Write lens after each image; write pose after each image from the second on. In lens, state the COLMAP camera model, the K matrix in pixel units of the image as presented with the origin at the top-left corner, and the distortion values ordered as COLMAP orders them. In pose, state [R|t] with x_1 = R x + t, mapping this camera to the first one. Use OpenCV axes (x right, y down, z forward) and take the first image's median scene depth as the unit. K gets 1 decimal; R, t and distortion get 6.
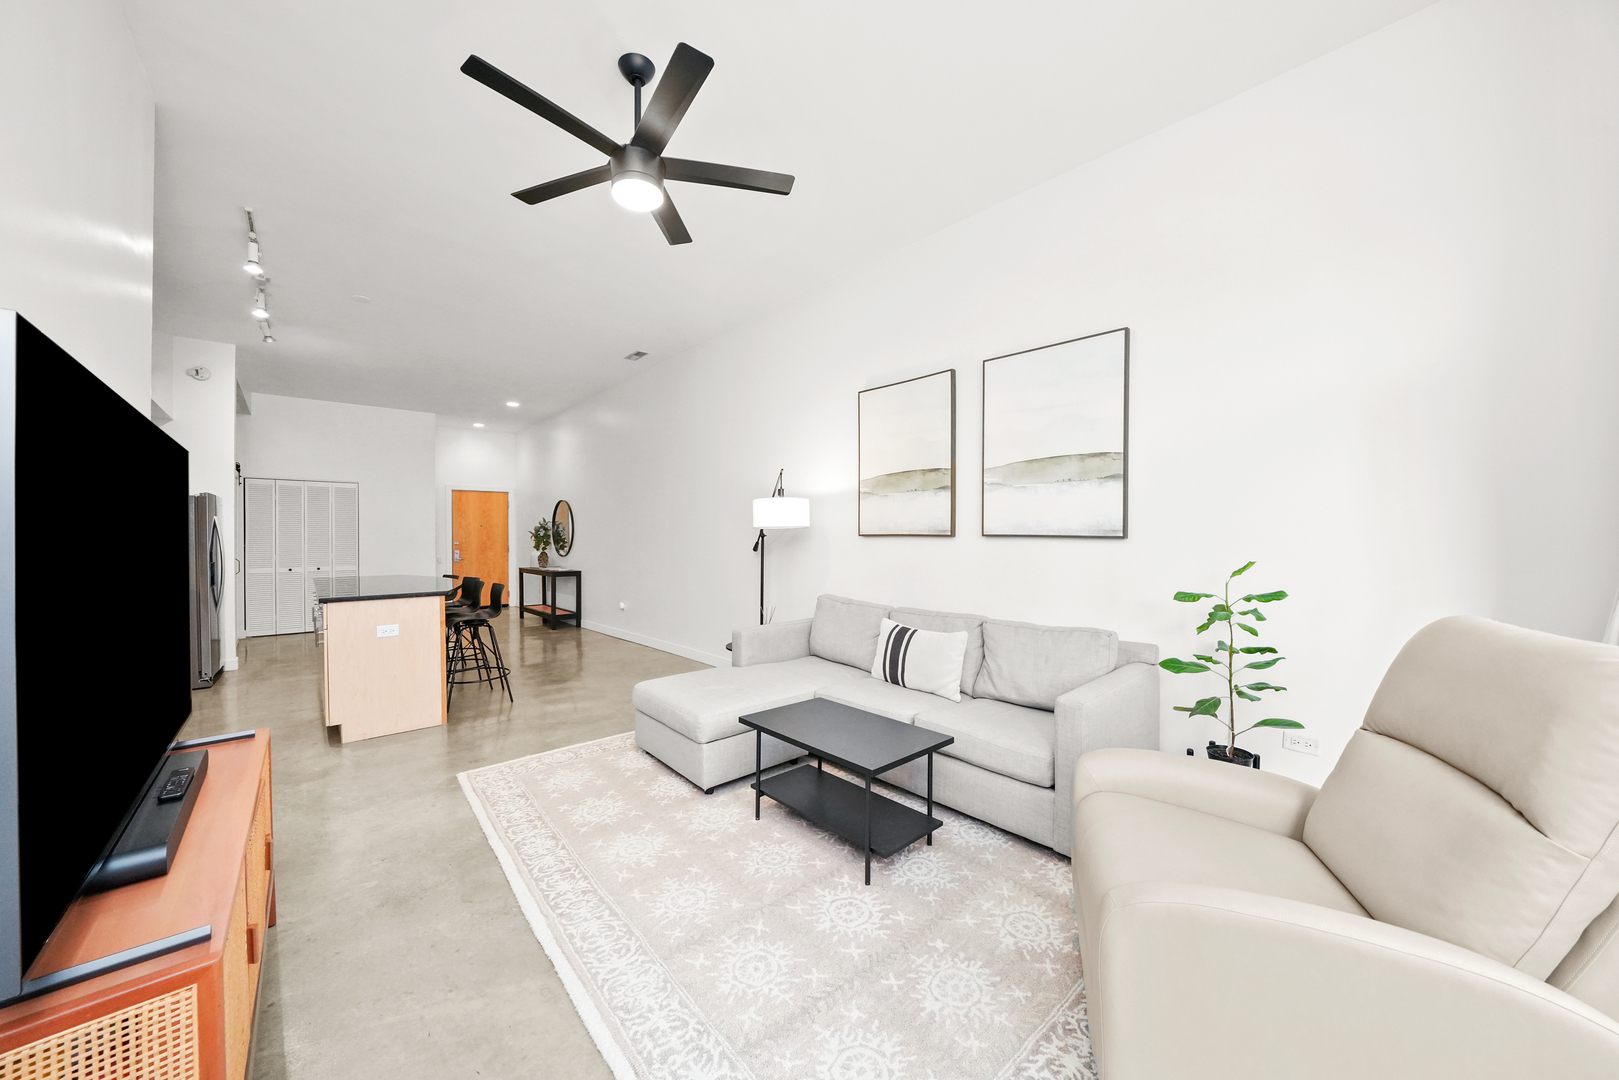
lens RADIAL K [[573.3, 0, 807.2], [0, 573.3, 536.2], [0, 0, 1]] dist [-0.026444, 0.002658]
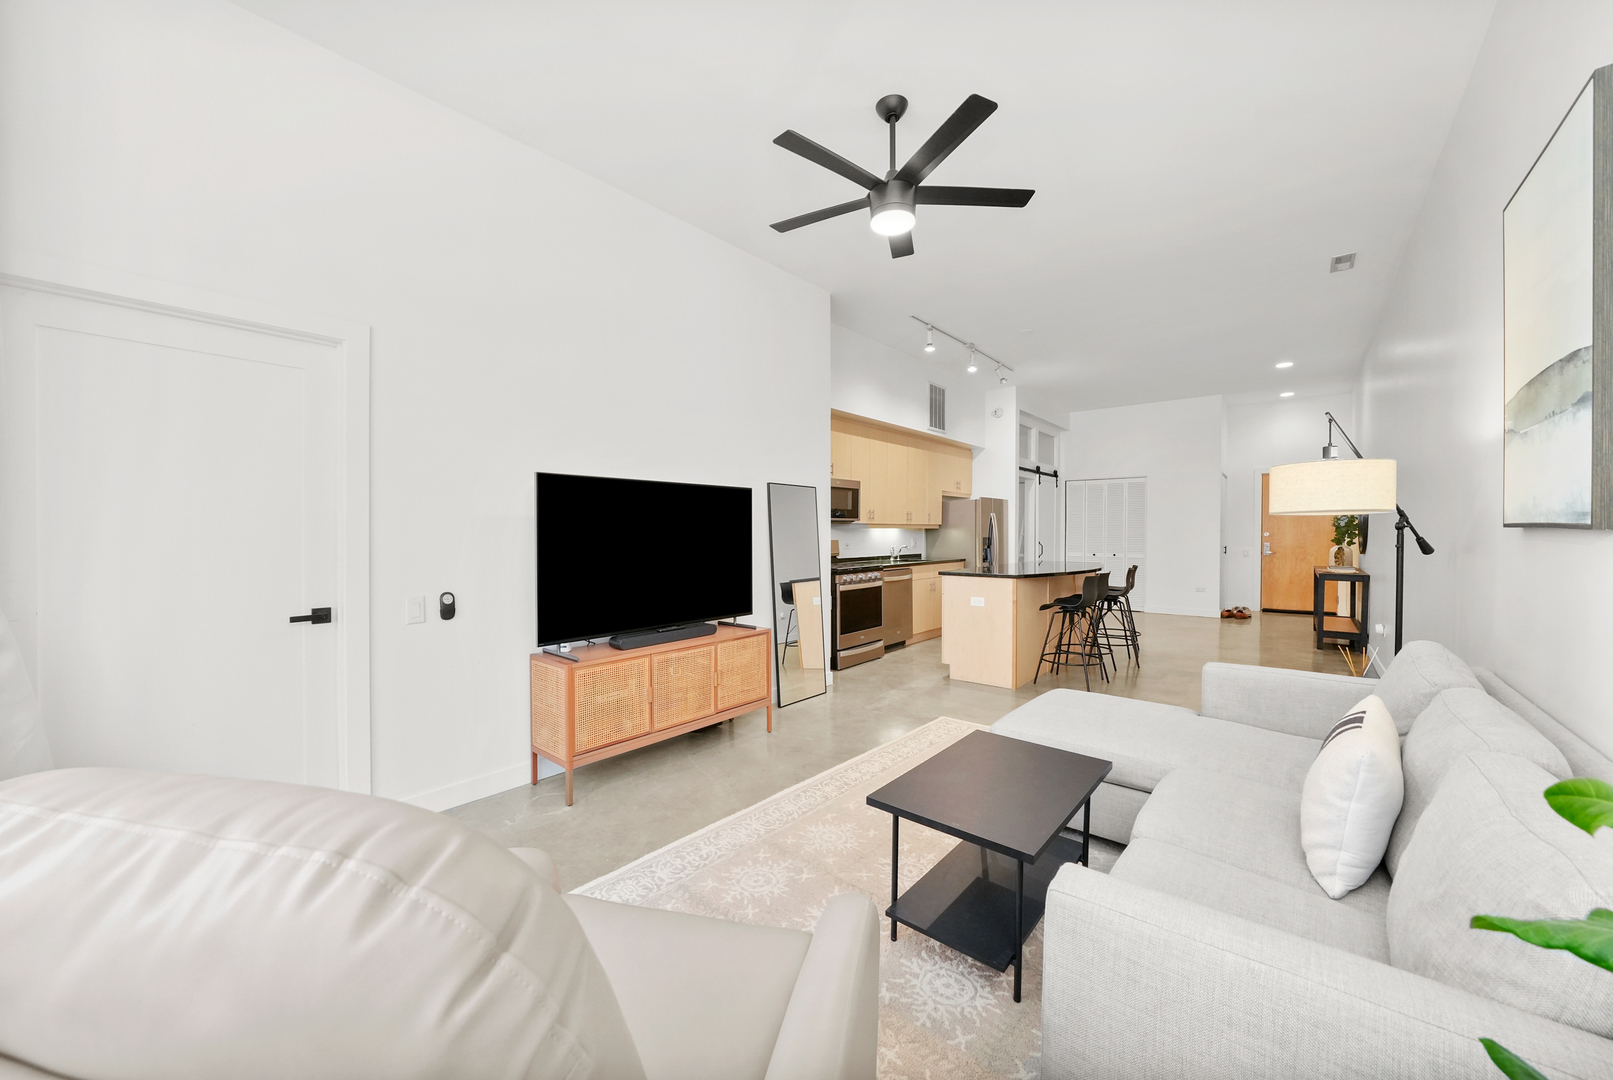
lens RADIAL K [[605.5, 0, 799.5], [0, 605.5, 540.3], [0, 0, 1]] dist [-0.015643, 0.001448]
pose [[0.138046, 0.022050, -0.990180, 0.542011], [0.001959, 0.999744, 0.022537, -0.002346], [0.990424, -0.005051, 0.137967, 0.410998]]
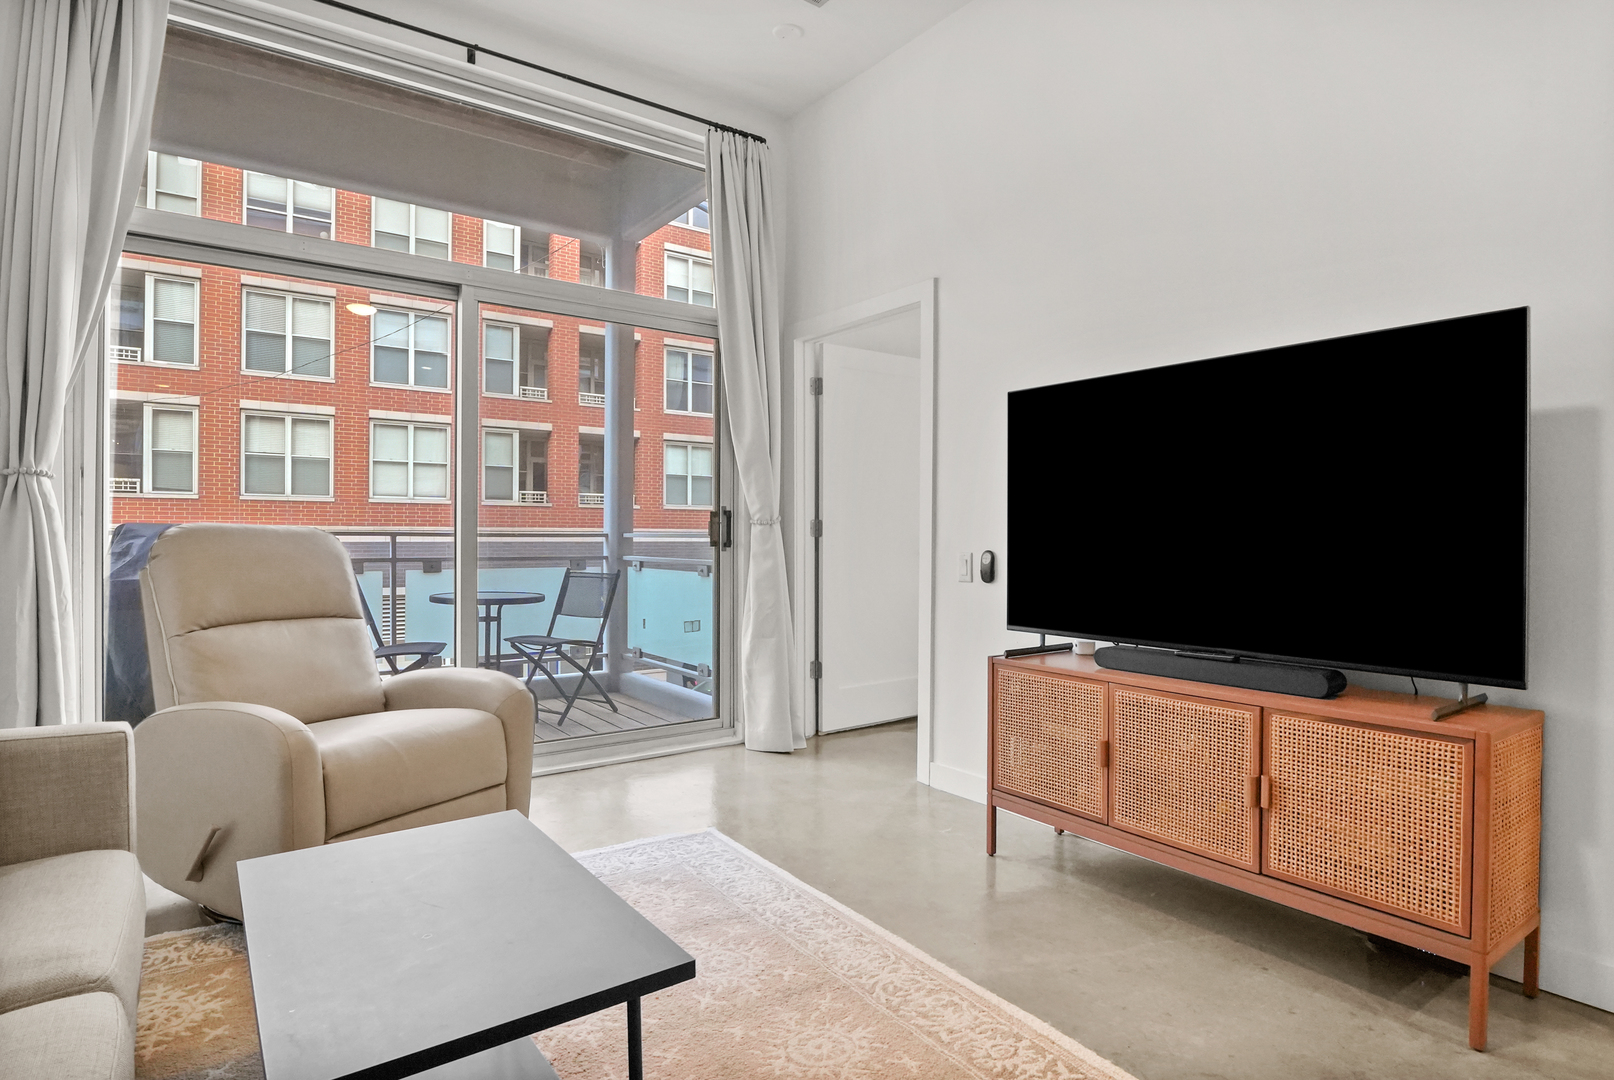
lens RADIAL K [[855.4, 0, 807.9], [0, 855.4, 539.5], [0, 0, 1]] dist [-0.023292, 0.000792]
pose [[-0.994500, 0.001114, 0.104735, -0.157770], [0.001362, 0.999996, 0.002292, 0.063095], [-0.104732, 0.002422, -0.994497, 1.002873]]
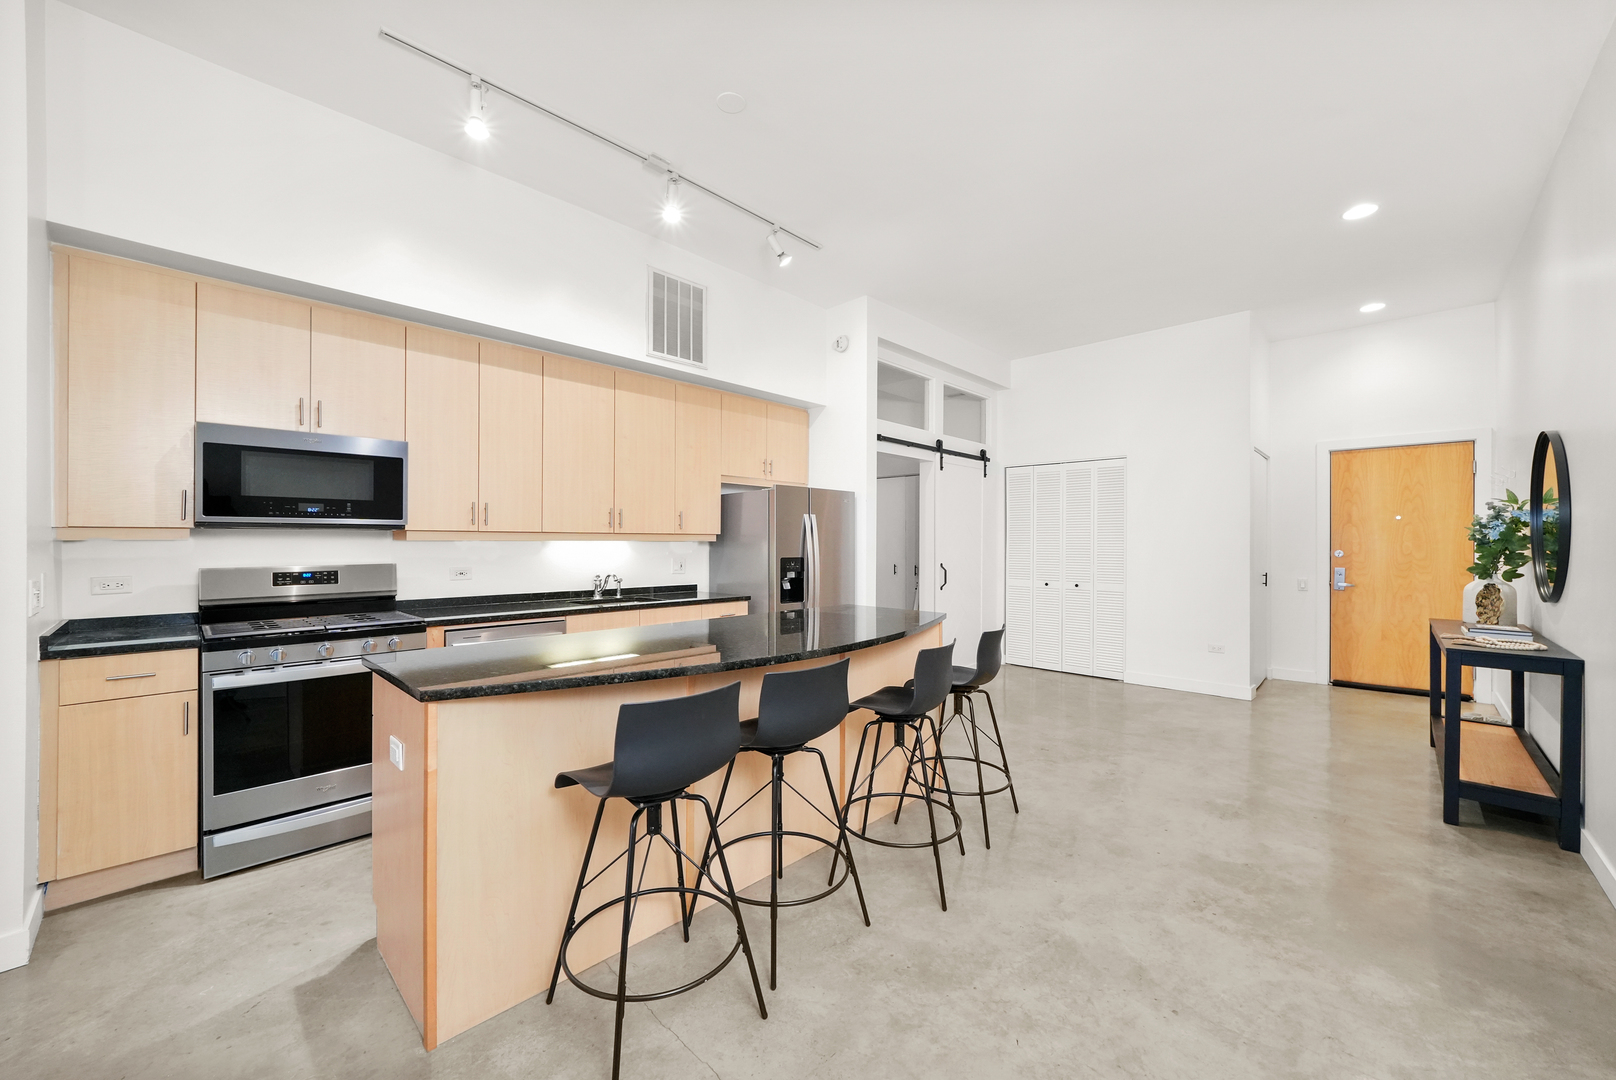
lens RADIAL K [[606.6, 0, 805.7], [0, 606.6, 543.0], [0, 0, 1]] dist [-0.015643, 0.001448]
pose [[0.055884, 0.007591, -0.998408, -0.257493], [-0.001680, 0.999970, 0.007509, -0.001805], [0.998436, 0.001258, 0.055895, 1.282916]]
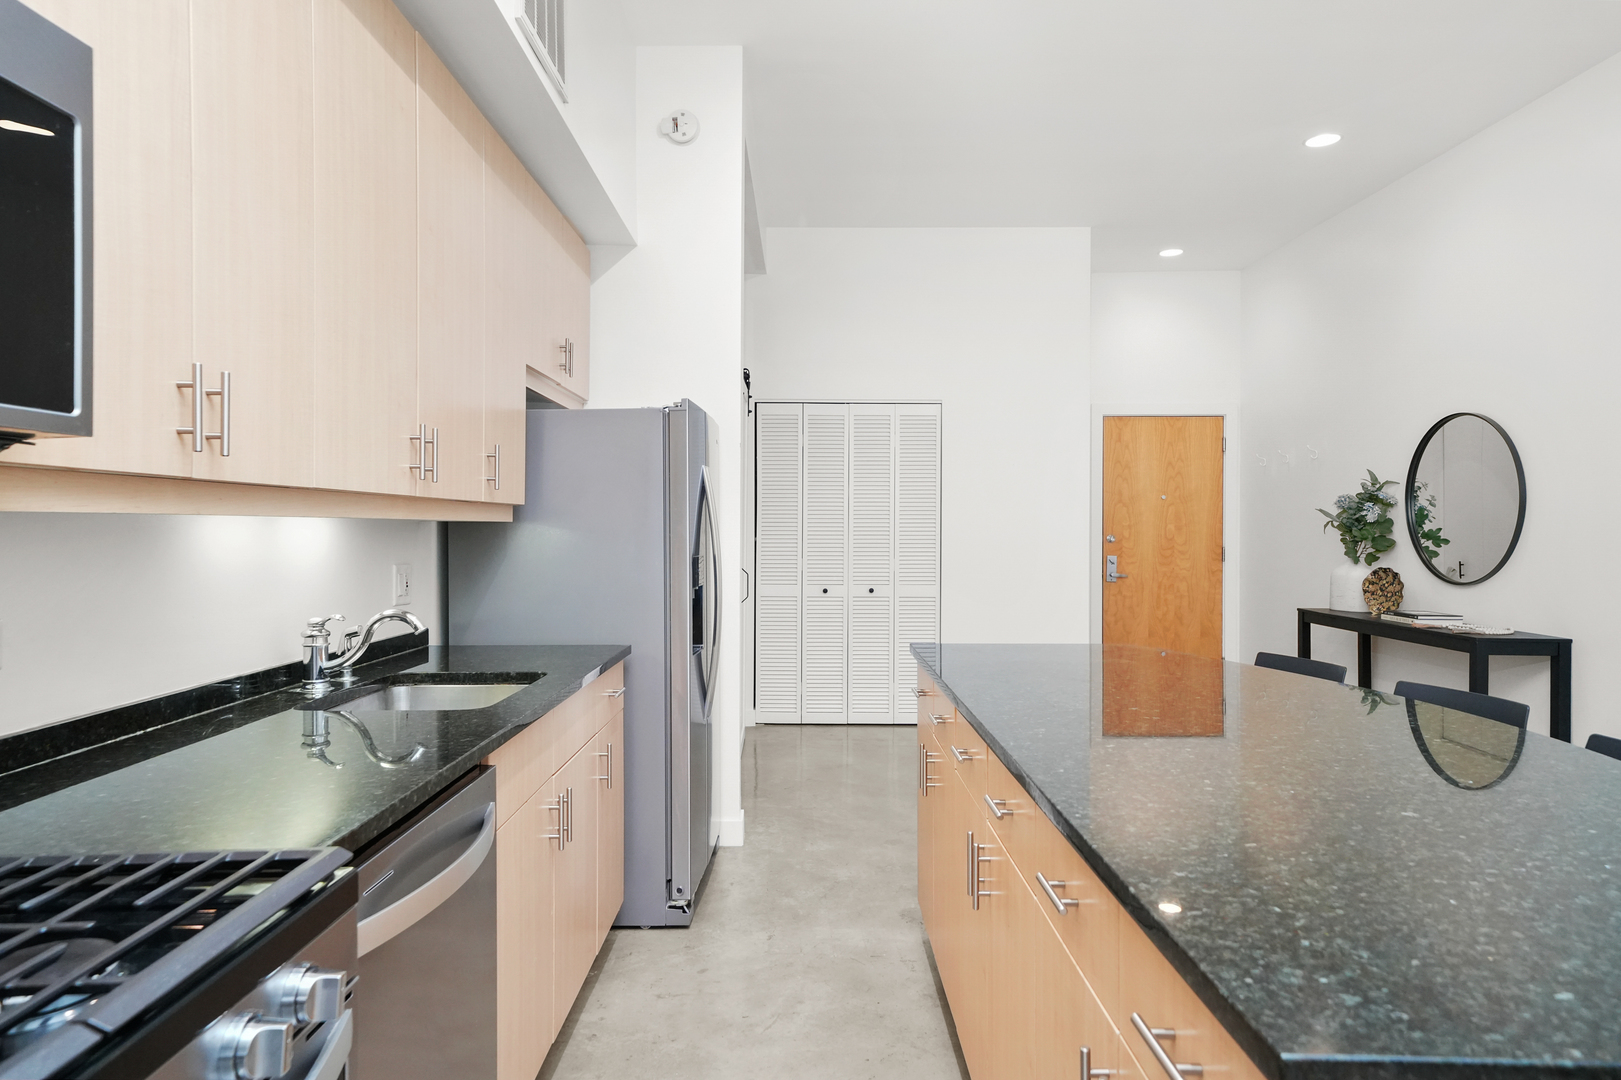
lens RADIAL K [[998.3, 0, 811.6], [0, 998.3, 523.7], [0, 0, 1]] dist [0.040924, -0.000320]
pose [[0.748389, 0.006557, -0.663227, -0.746855], [-0.007285, 0.999972, 0.001666, 0.003553], [0.663220, 0.003584, 0.748416, 0.726966]]
